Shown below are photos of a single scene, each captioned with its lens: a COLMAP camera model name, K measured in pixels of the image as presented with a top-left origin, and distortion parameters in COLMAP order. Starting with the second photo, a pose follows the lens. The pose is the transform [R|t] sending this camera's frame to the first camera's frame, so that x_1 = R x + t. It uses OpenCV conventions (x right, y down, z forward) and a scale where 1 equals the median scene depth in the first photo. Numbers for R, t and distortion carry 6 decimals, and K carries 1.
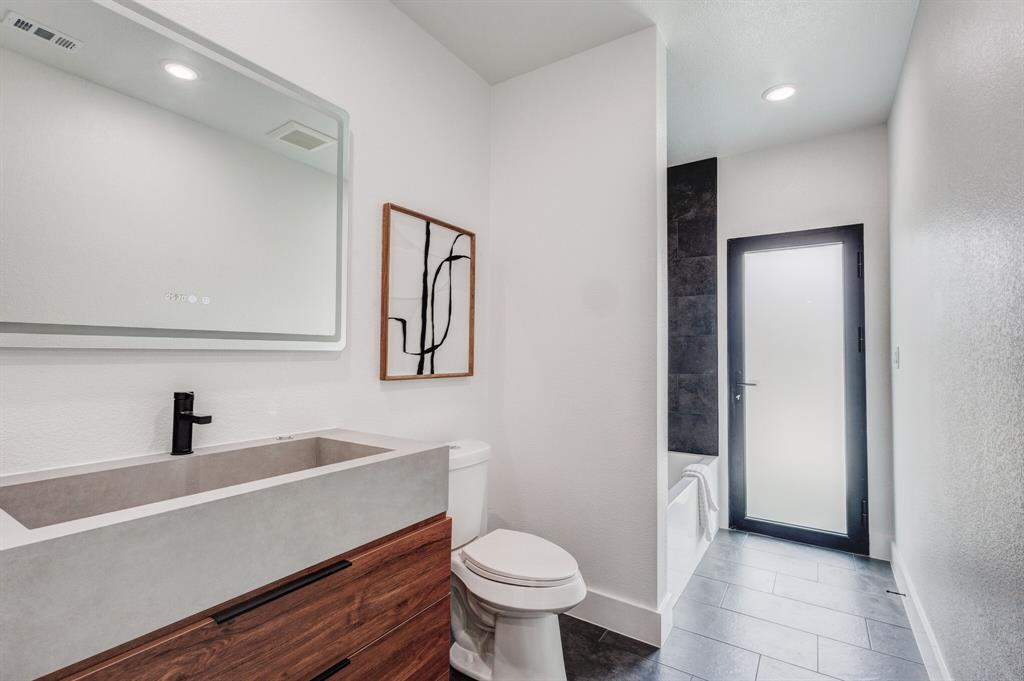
lens RADIAL K [[483.8, 0, 510.8], [0, 483.8, 341.4], [0, 0, 1]] dist [0.035178, 0.000418]
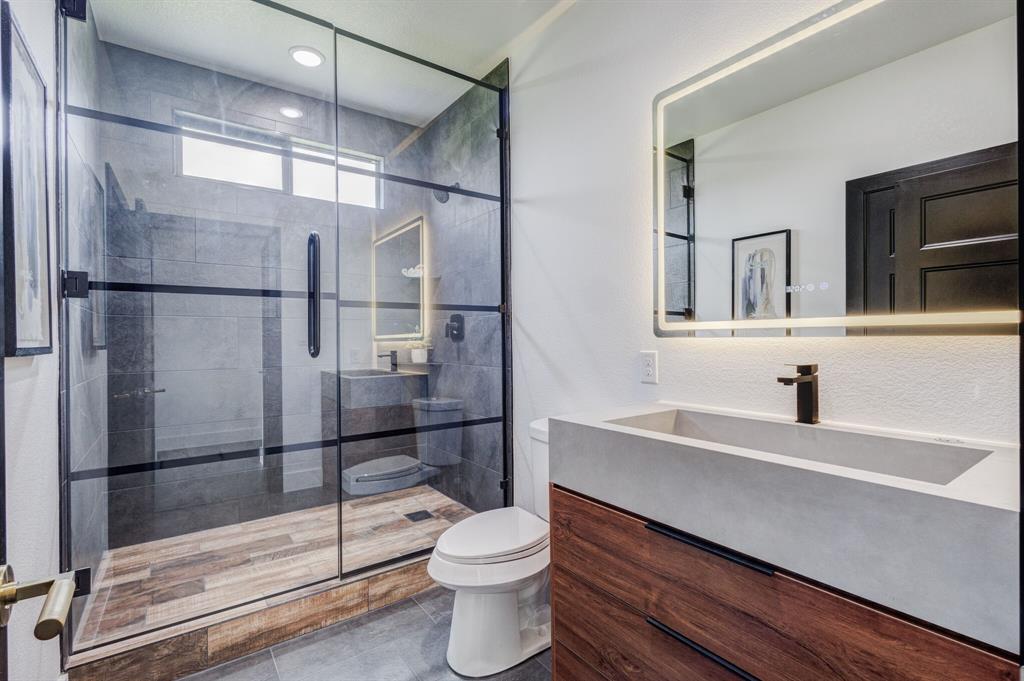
lens RADIAL K [[483.8, 0, 512.8], [0, 483.8, 343.1], [0, 0, 1]] dist [0.035178, 0.000418]
pose [[-0.349721, 0.000687, -0.936853, 0.724638], [0.032954, 0.999390, -0.011569, 0.023544], [0.936274, -0.034919, -0.349531, 1.114993]]
